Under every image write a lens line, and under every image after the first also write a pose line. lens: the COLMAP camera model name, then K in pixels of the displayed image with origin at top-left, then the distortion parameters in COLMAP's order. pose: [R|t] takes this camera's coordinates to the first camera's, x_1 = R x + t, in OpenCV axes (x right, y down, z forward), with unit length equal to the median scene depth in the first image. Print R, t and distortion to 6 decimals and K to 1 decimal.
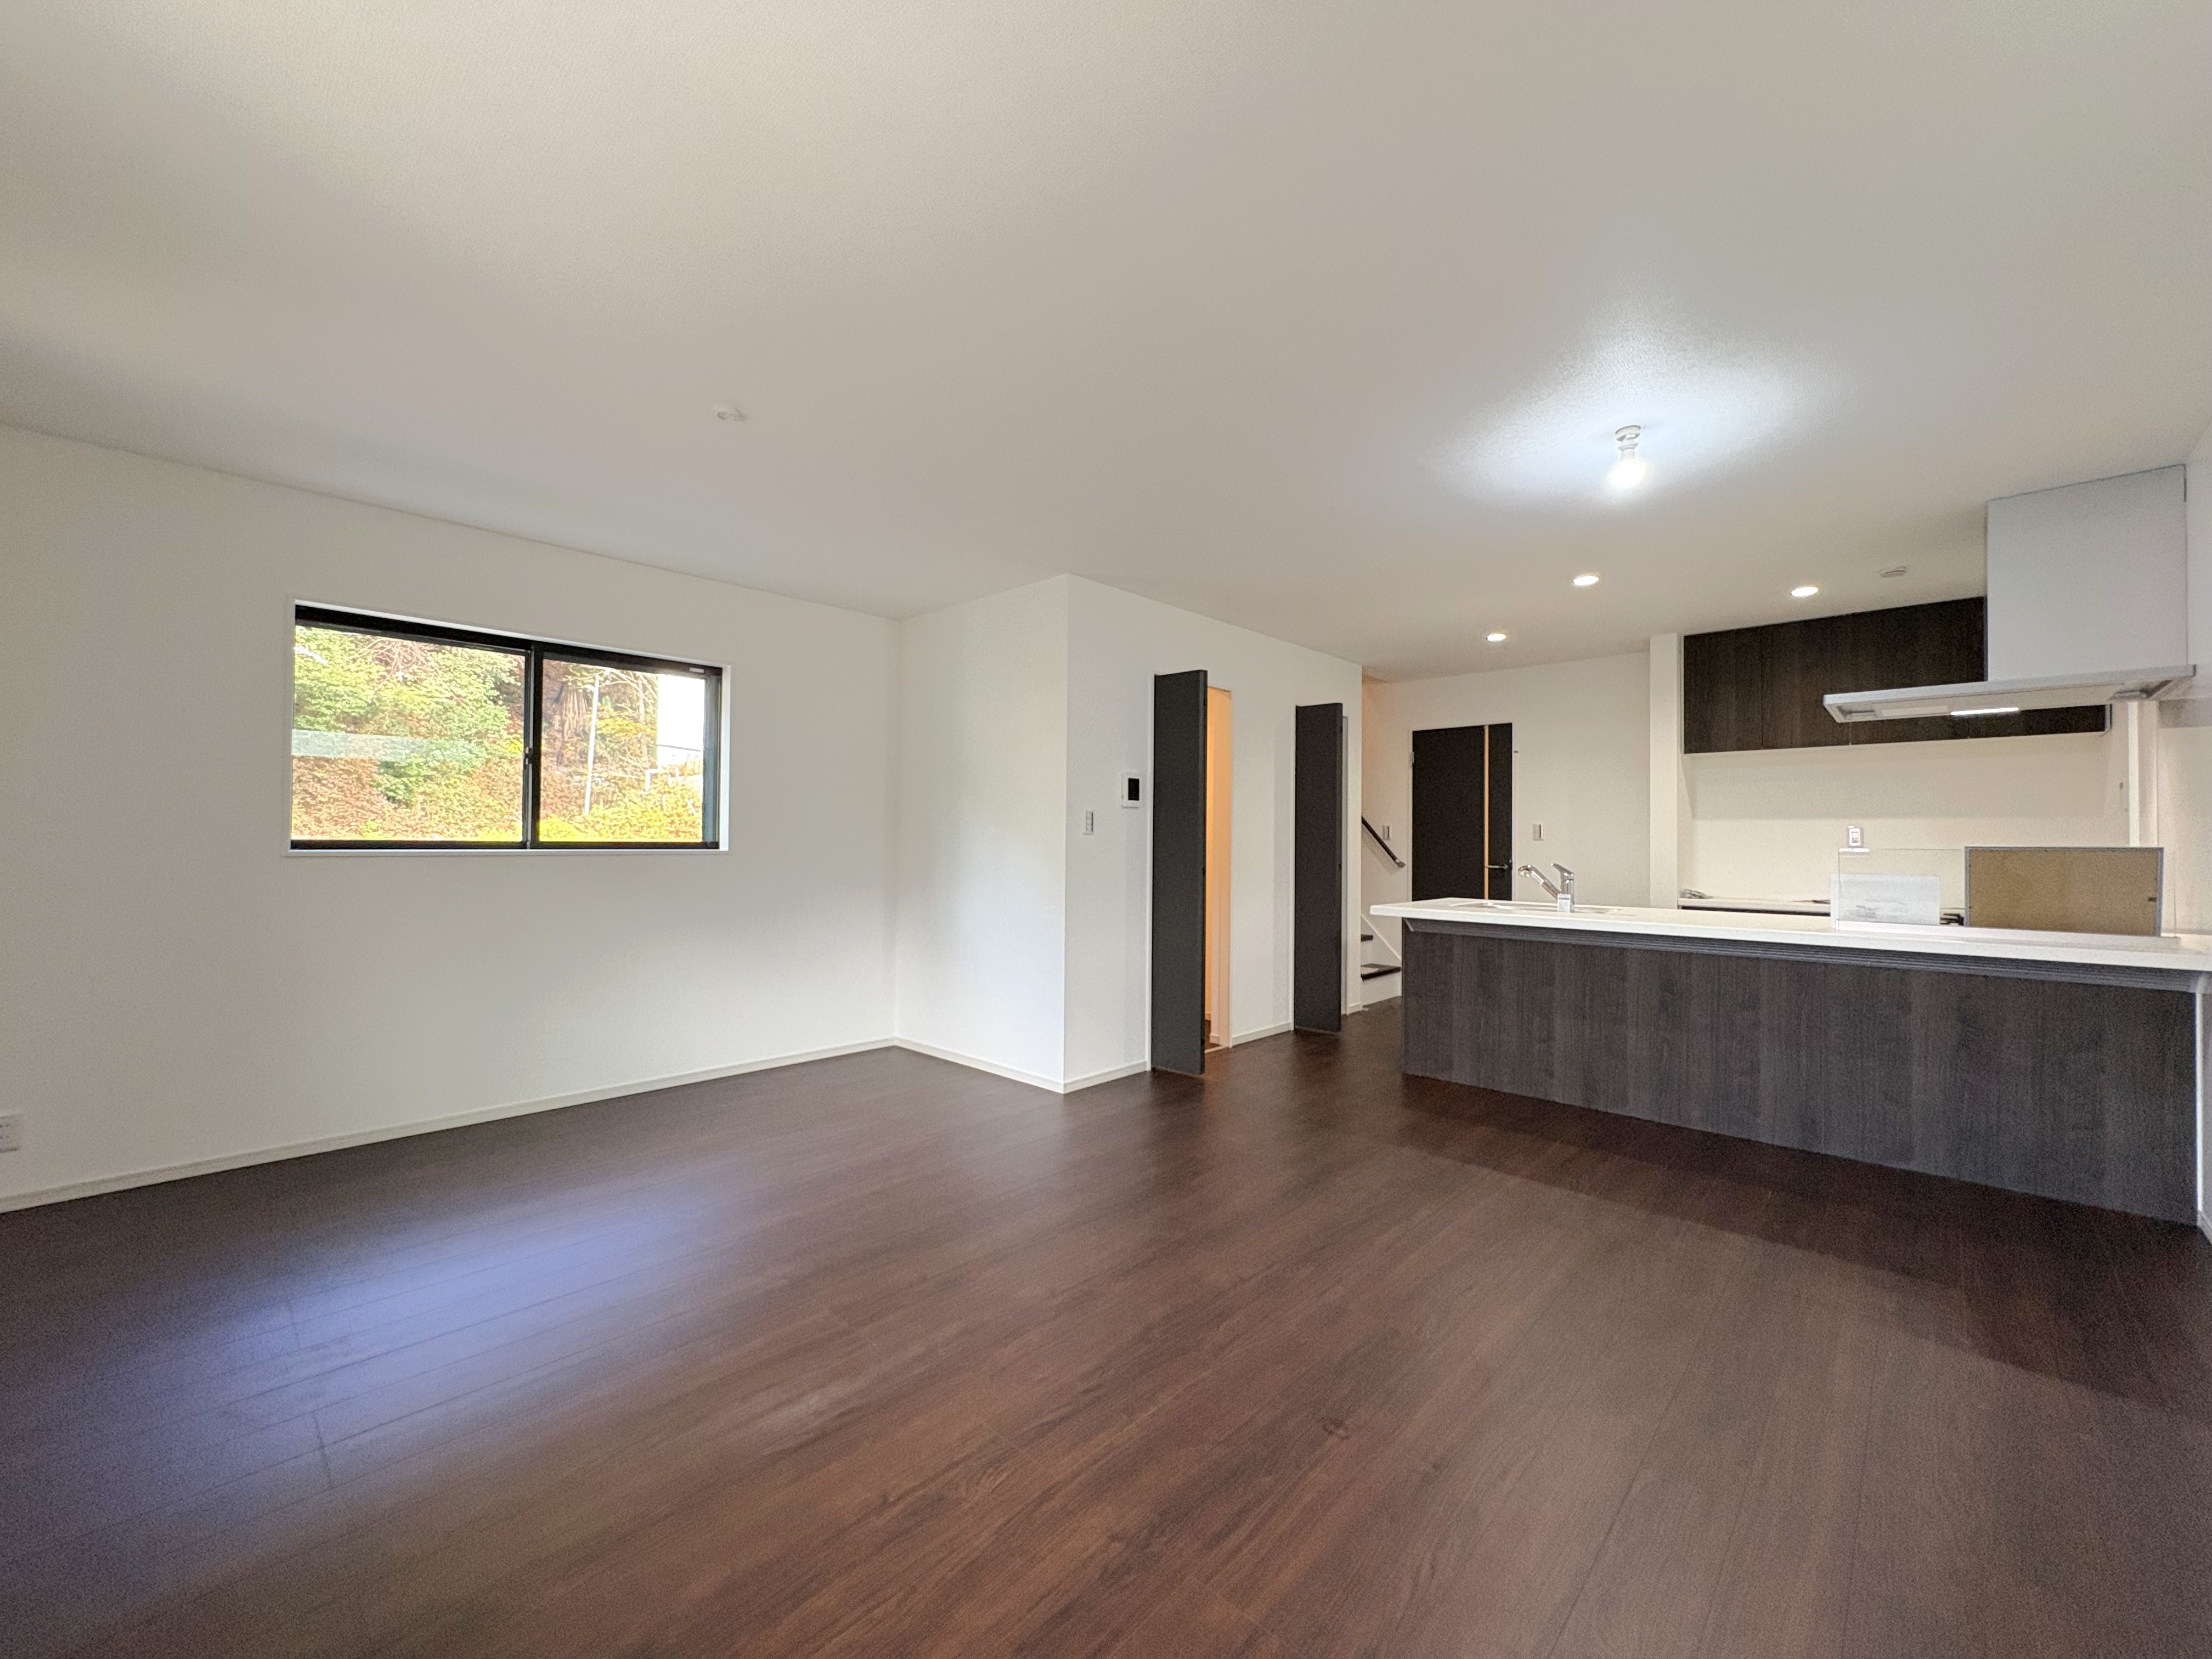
lens RADIAL K [[888.2, 0, 1101.5], [0, 888.2, 829.1], [0, 0, 1]] dist [-0.000495, -0.000018]
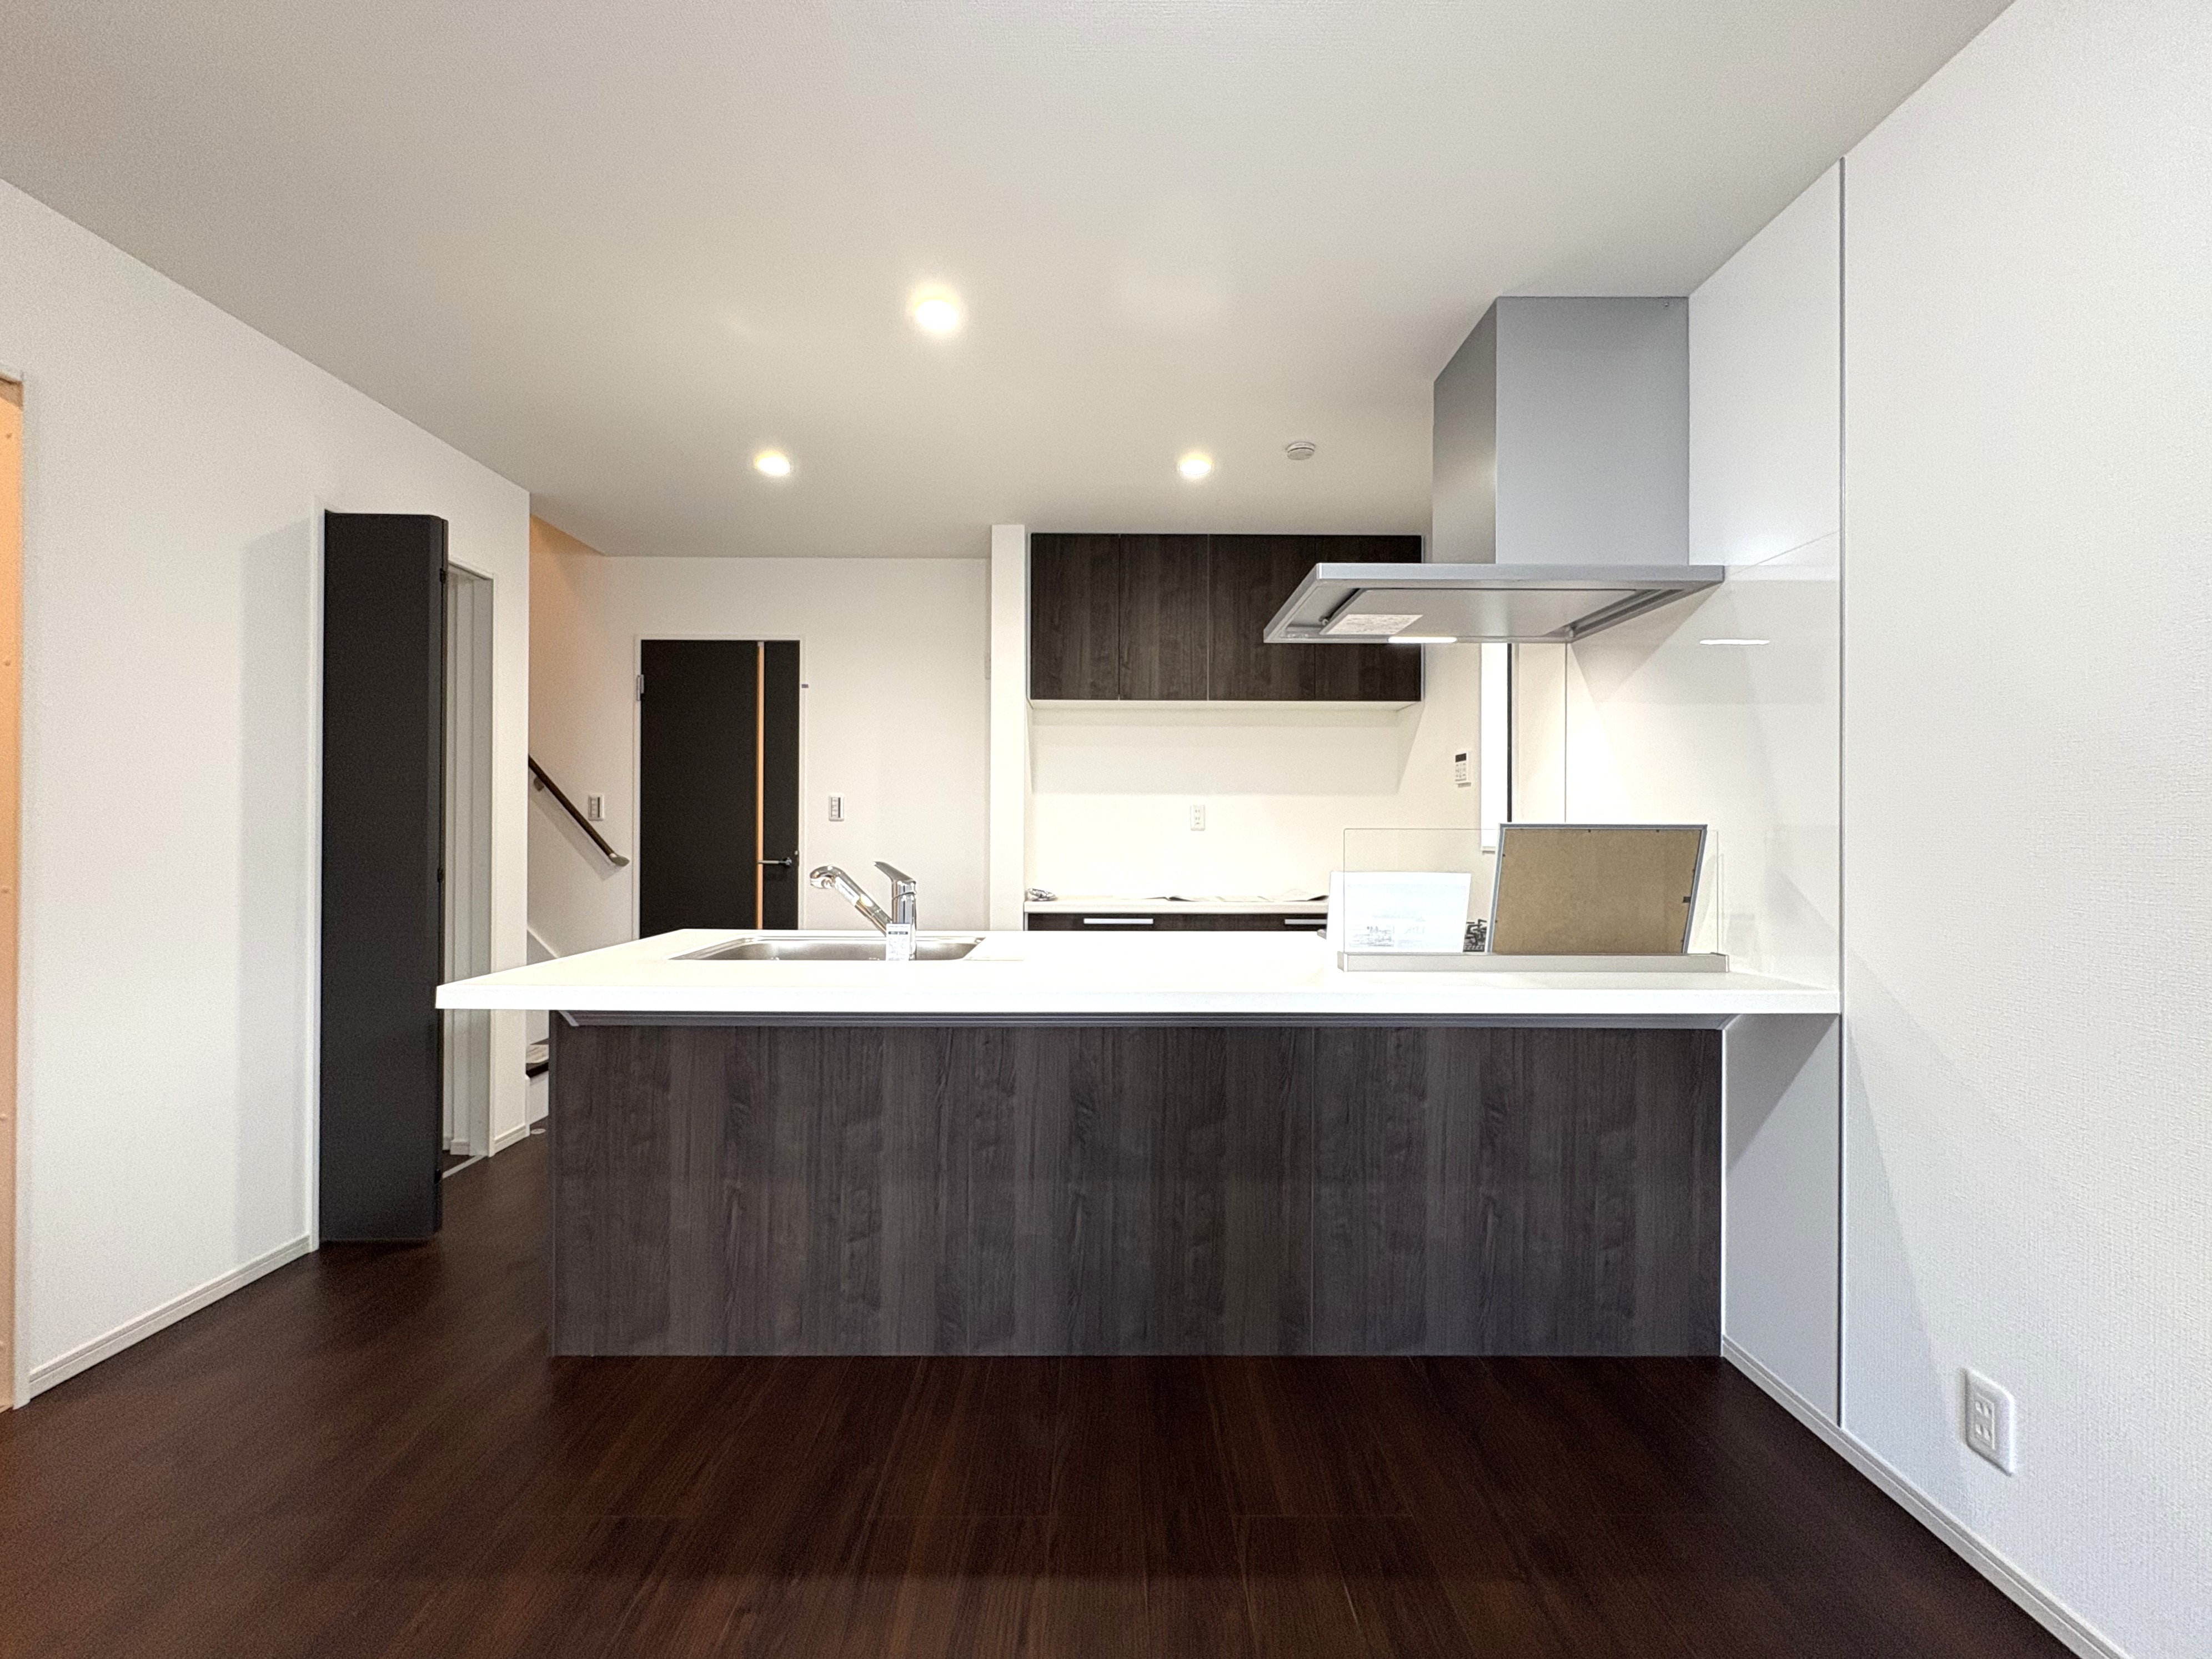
lens RADIAL K [[888.2, 0, 1101.5], [0, 888.2, 829.1], [0, 0, 1]] dist [-0.000495, -0.000018]
pose [[0.723813, -0.002939, 0.689990, 0.247720], [-0.007702, 0.999894, 0.012339, 0.012617], [-0.689953, -0.014245, 0.723714, 0.535150]]
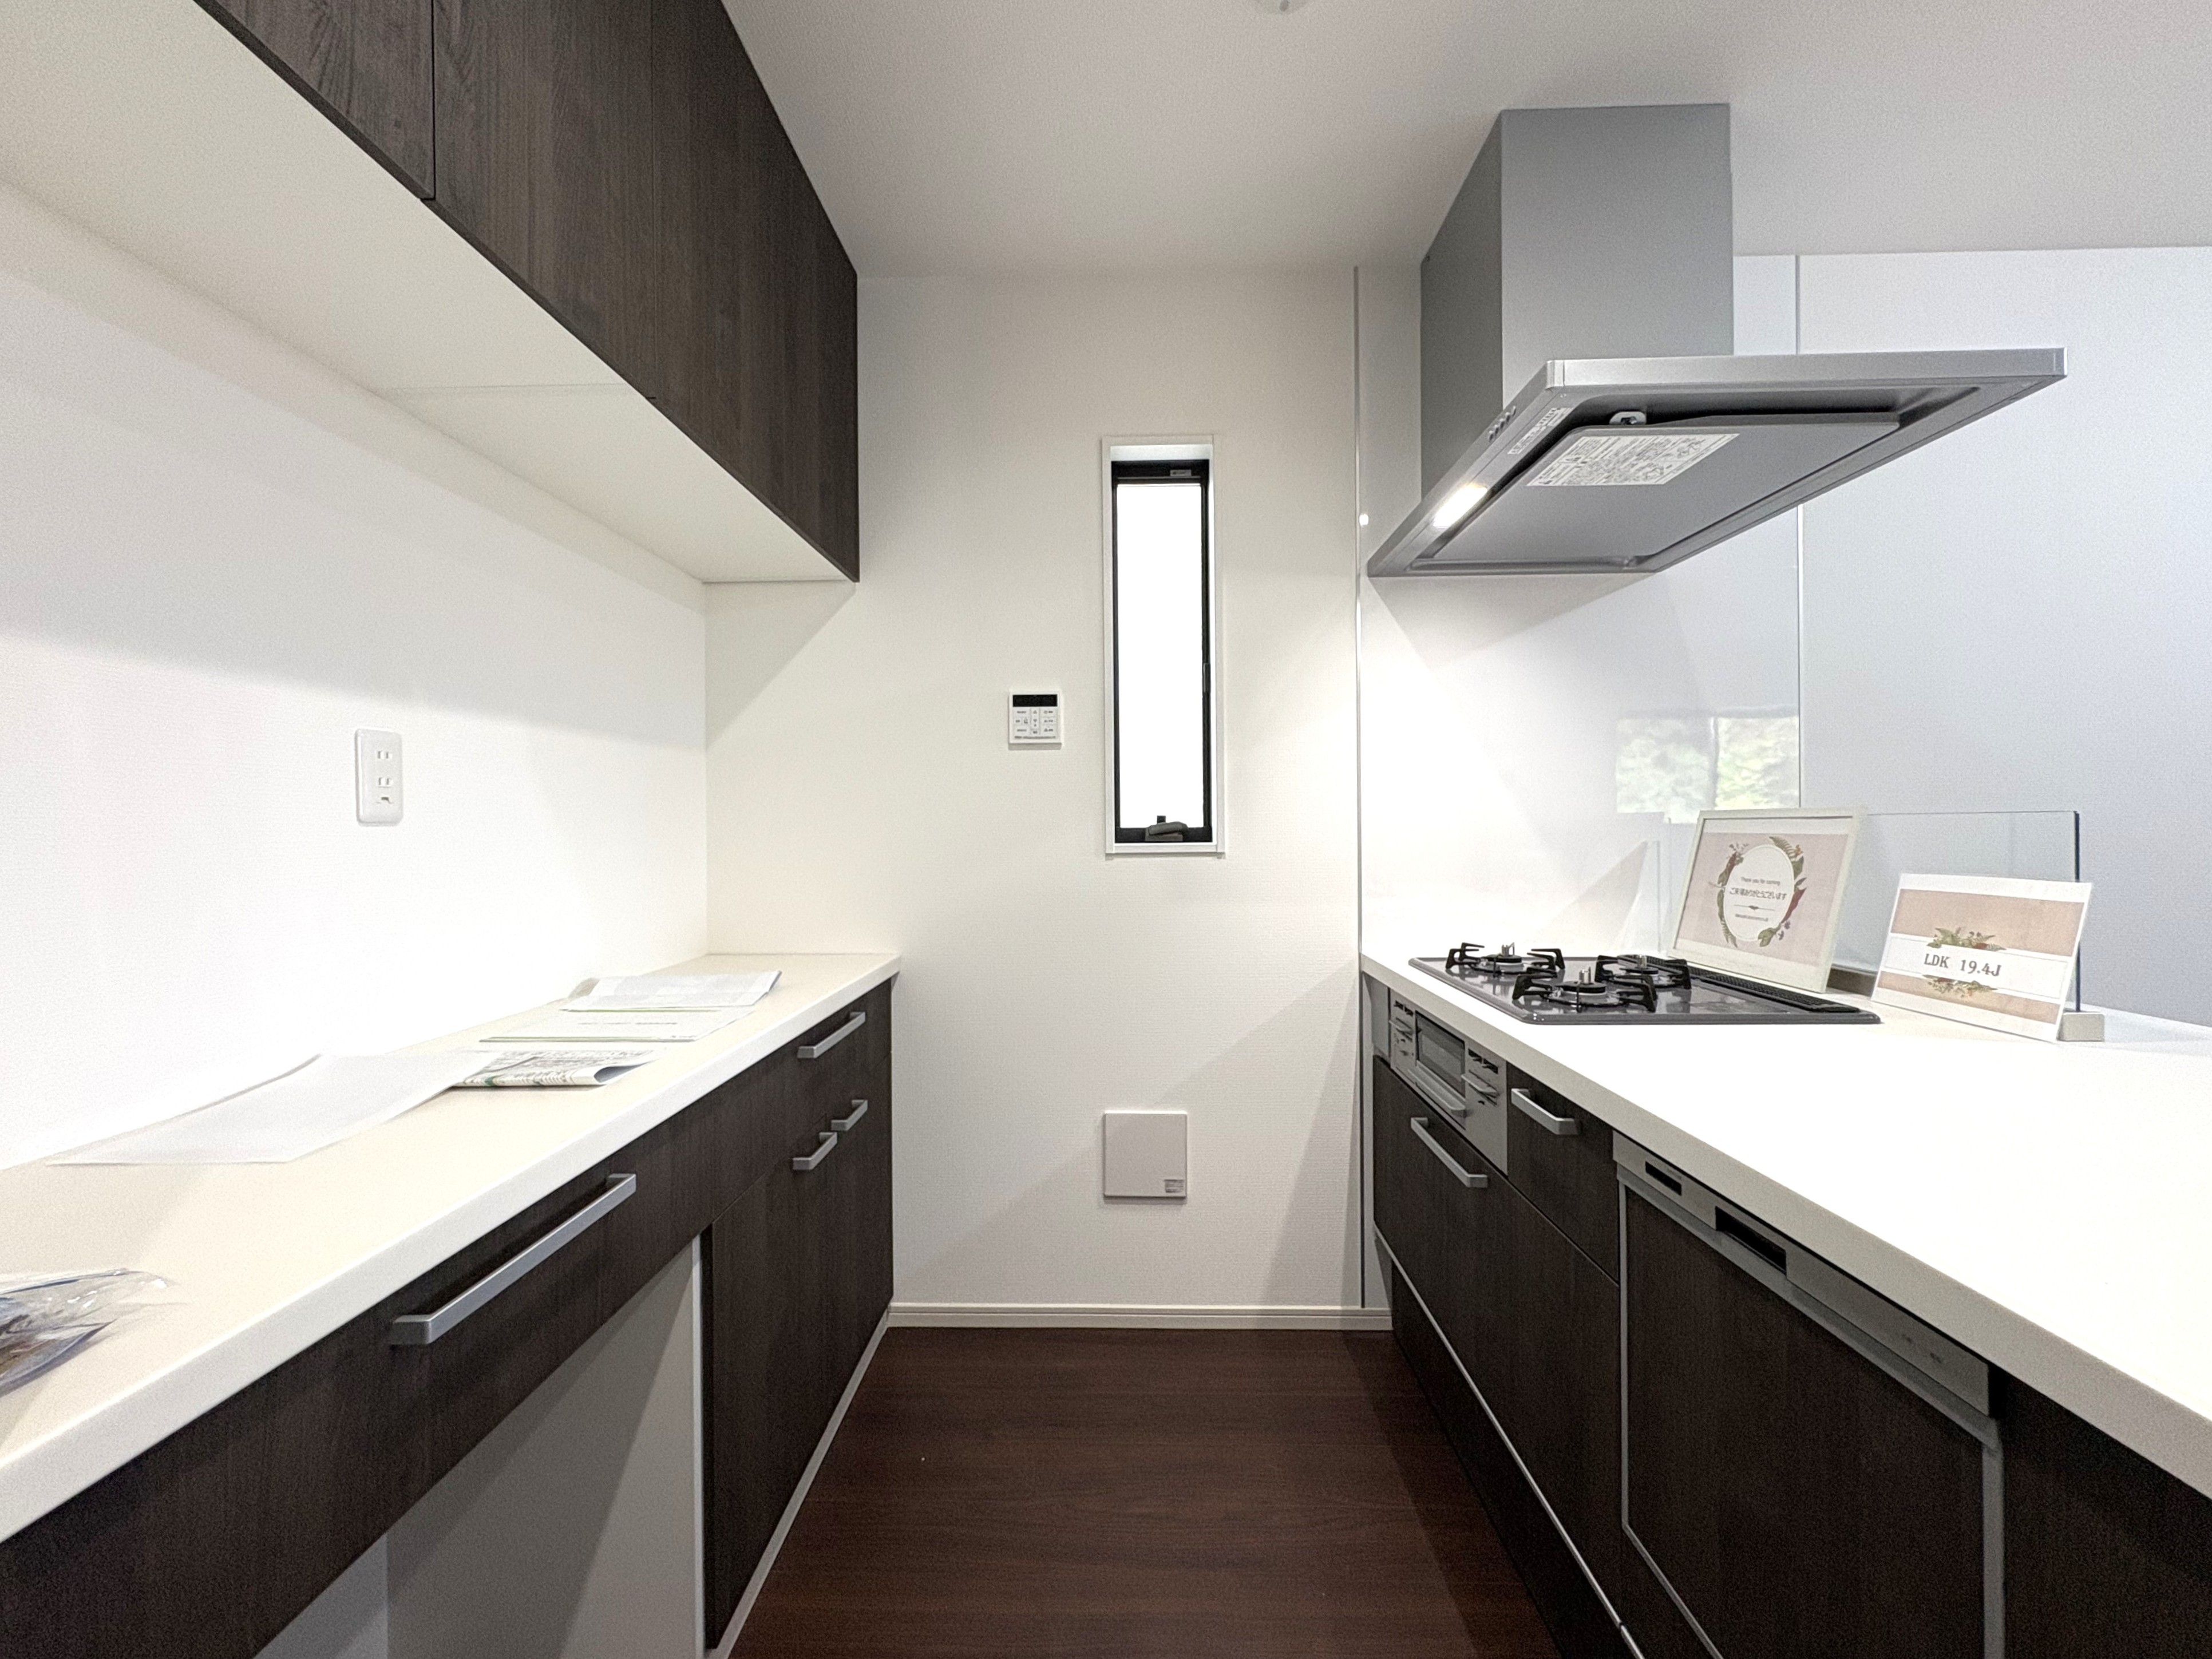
lens RADIAL K [[888.1, 0, 1101.5], [0, 888.1, 829.1], [0, 0, 1]] dist [-0.000495, -0.000018]
pose [[-0.665388, -0.006117, 0.746473, 0.628648], [-0.008776, 0.999961, 0.000371, 0.024785], [-0.746446, -0.006304, -0.665416, 1.164645]]
